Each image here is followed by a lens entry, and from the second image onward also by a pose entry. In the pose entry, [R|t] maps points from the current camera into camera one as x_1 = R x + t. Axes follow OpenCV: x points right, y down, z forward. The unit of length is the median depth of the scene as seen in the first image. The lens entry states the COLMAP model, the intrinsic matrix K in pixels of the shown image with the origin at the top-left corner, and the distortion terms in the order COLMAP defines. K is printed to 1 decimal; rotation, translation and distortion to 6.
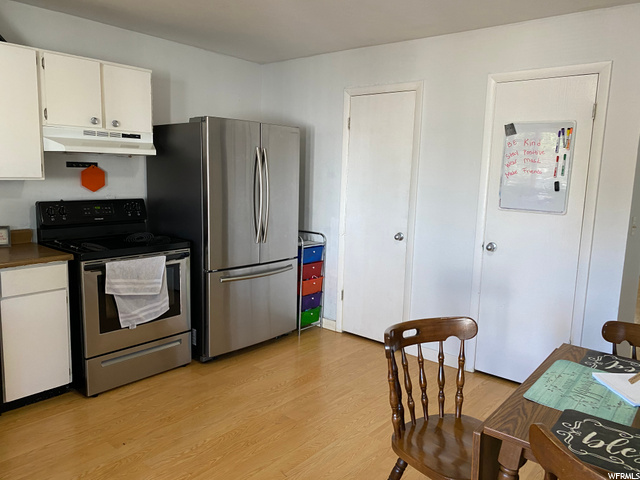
lens RADIAL K [[491.3, 0, 321.7], [0, 491.3, 238.9], [0, 0, 1]] dist [0.001708, -0.014250]
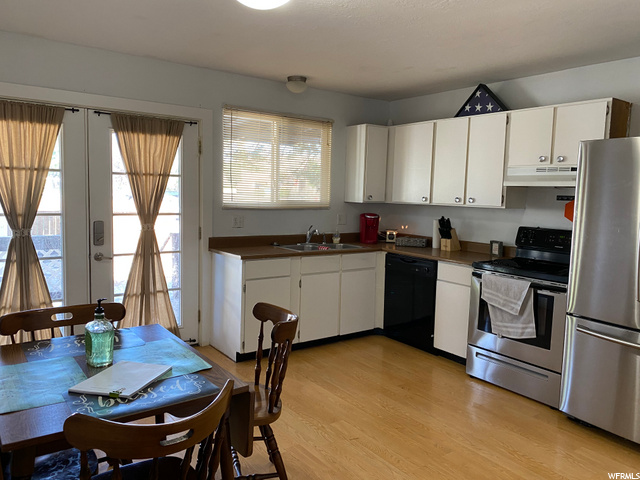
lens RADIAL K [[491.3, 0, 320.7], [0, 491.3, 240.3], [0, 0, 1]] dist [0.001708, -0.014250]
pose [[-0.255229, 0.062383, -0.964866, 0.778761], [-0.176234, 0.978198, 0.109863, -0.086886], [0.950684, 0.198082, -0.238671, 0.801943]]
